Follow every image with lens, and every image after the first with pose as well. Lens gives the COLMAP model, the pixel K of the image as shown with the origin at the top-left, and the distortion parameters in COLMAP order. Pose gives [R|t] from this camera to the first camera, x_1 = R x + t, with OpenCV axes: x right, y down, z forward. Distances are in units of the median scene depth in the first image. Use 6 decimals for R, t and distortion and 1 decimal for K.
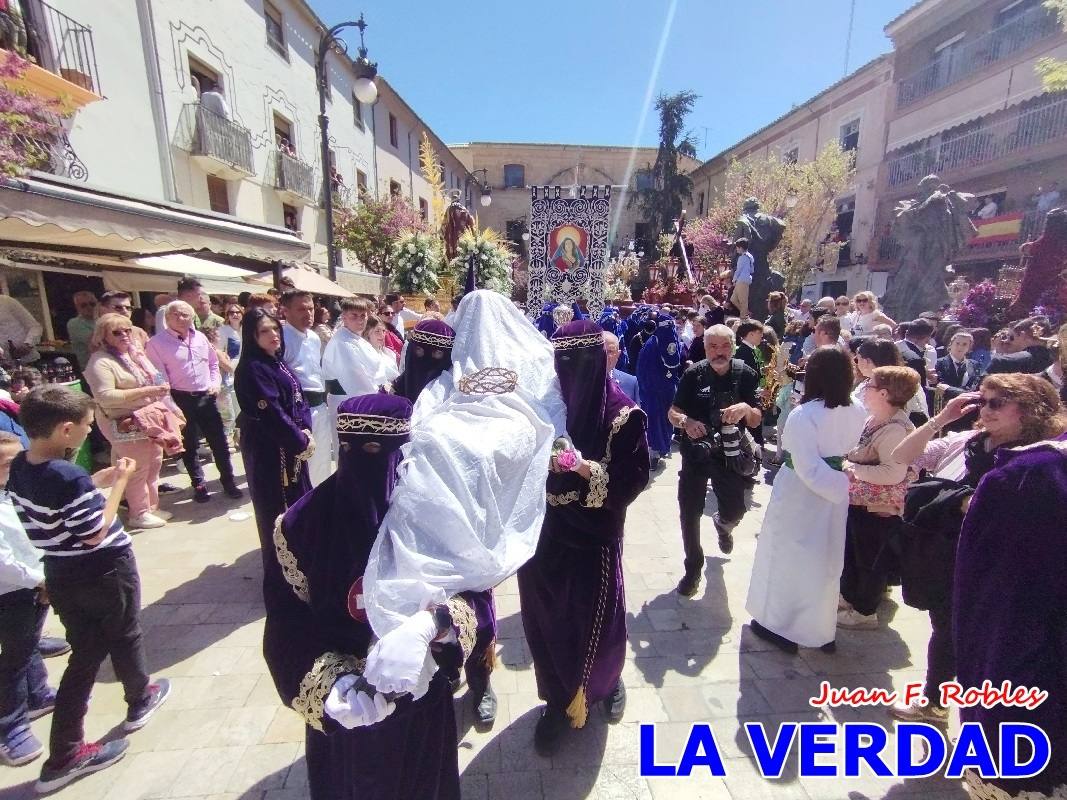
lens RADIAL K [[506.9, 0, 534.7], [0, 506.9, 403.9], [0, 0, 1]] dist [0.000937, 0.000807]
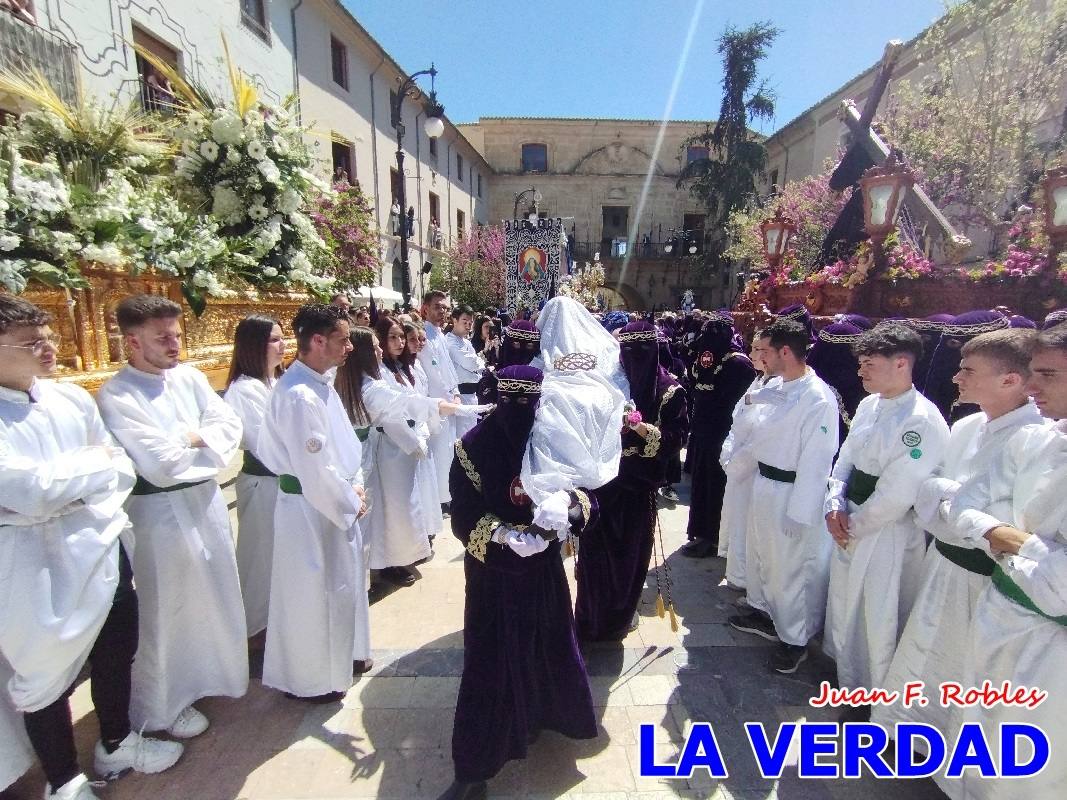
lens RADIAL K [[500.4, 0, 535.7], [0, 500.4, 401.1], [0, 0, 1]] dist [0.000530, -0.000006]
pose [[0.997328, 0.016055, -0.071272, 0.066006], [-0.017644, 0.999608, -0.021723, -0.103048], [0.070895, 0.022923, 0.997220, 0.528128]]
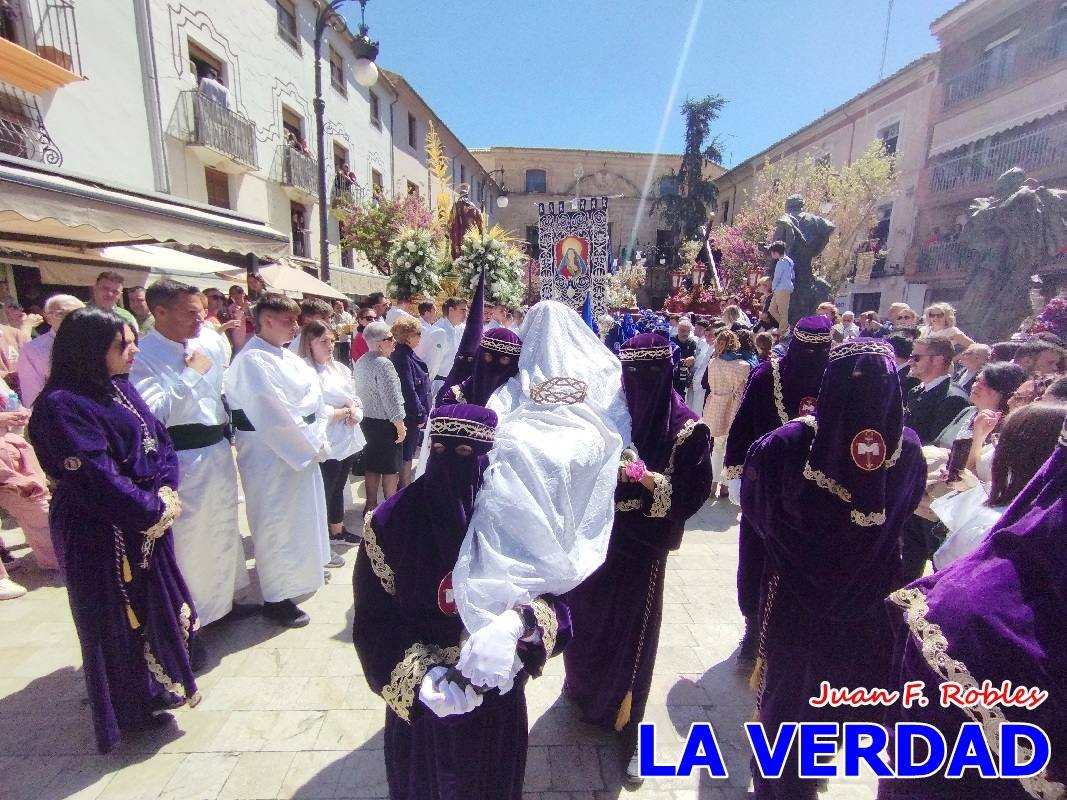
lens RADIAL K [[501.1, 0, 536.4], [0, 501.1, 403.4], [0, 0, 1]] dist [0.002382, -0.000498]
pose [[0.999146, 0.026634, -0.031579, 0.009015], [-0.026970, 0.999584, -0.010235, -0.012663], [0.031293, 0.011078, 0.999449, 0.063610]]
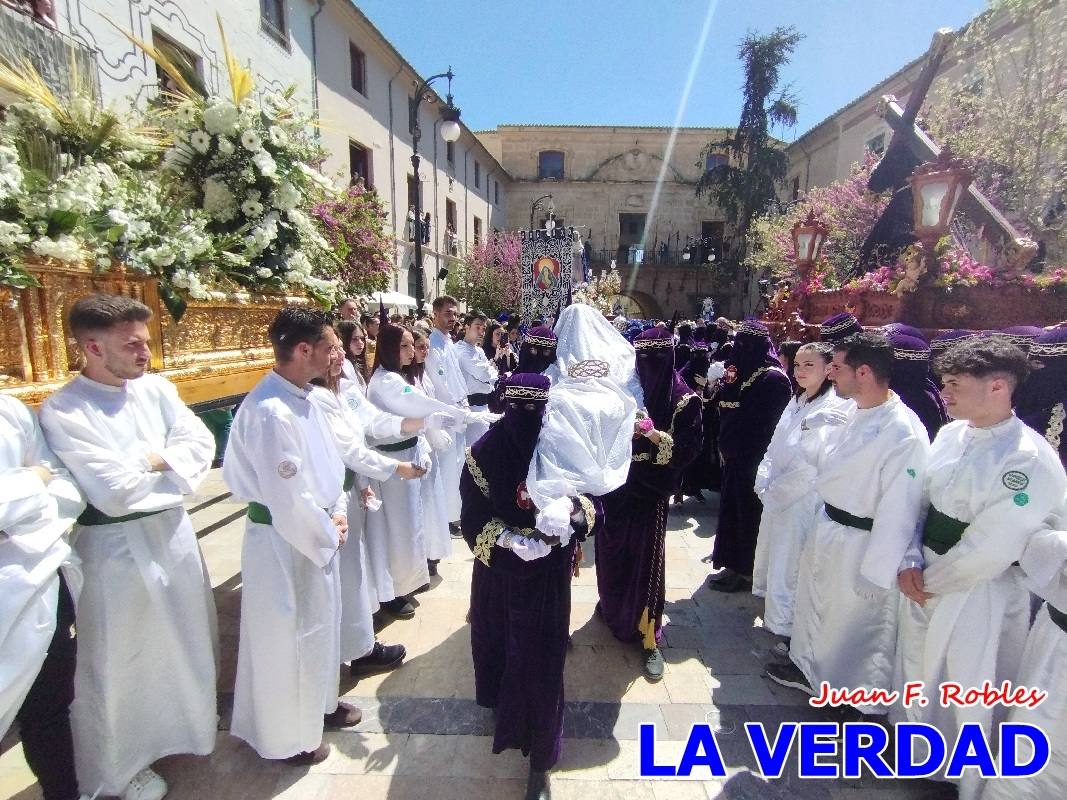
lens RADIAL K [[500.0, 0, 535.0], [0, 500.0, 402.0], [0, 0, 1]] dist [0.002659, -0.000522]
pose [[0.994513, 0.028810, -0.100566, 0.064617], [-0.032260, 0.998939, -0.032856, -0.105982], [0.099513, 0.035920, 0.994388, 0.542891]]
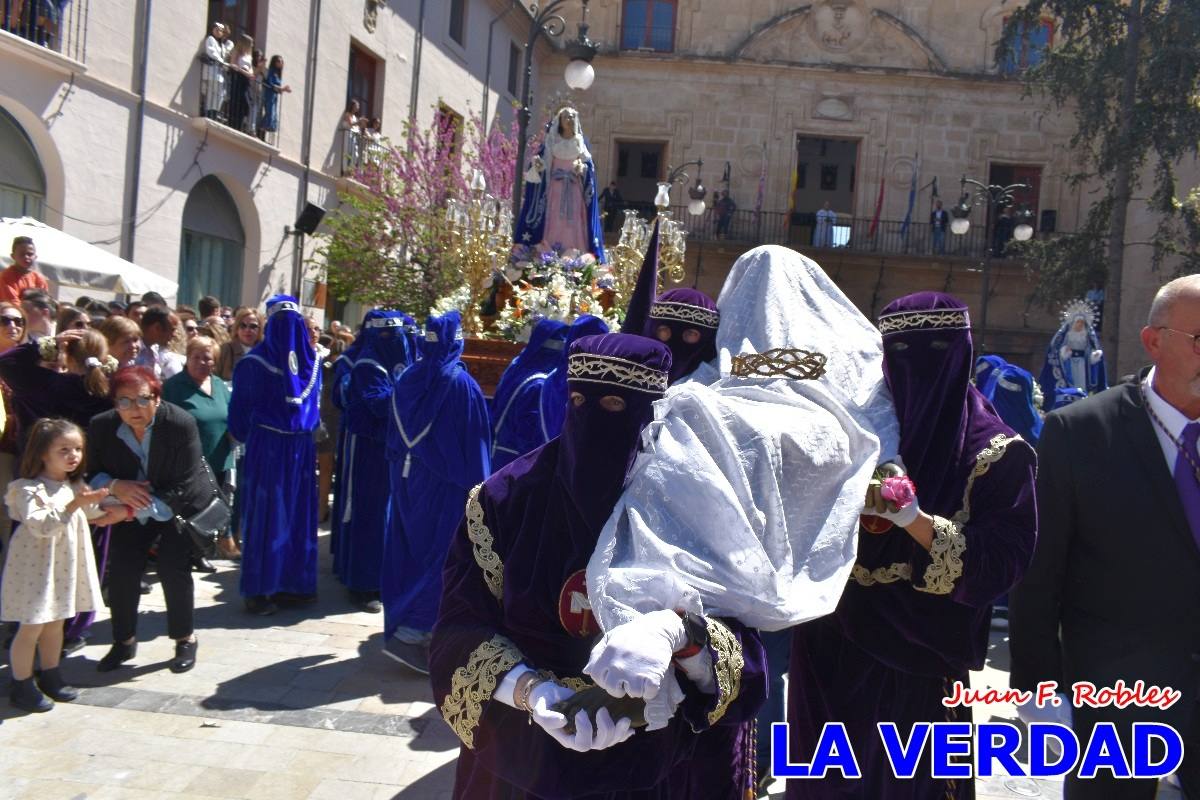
lens RADIAL K [[918.2, 0, 598.7], [0, 918.2, 393.1], [0, 0, 1]] dist [-0.009993, -0.000507]
pose [[0.985137, 0.076919, -0.153584, 0.119232], [-0.103026, 0.980042, -0.170012, -0.193462], [0.137442, 0.183309, 0.973400, 1.051026]]
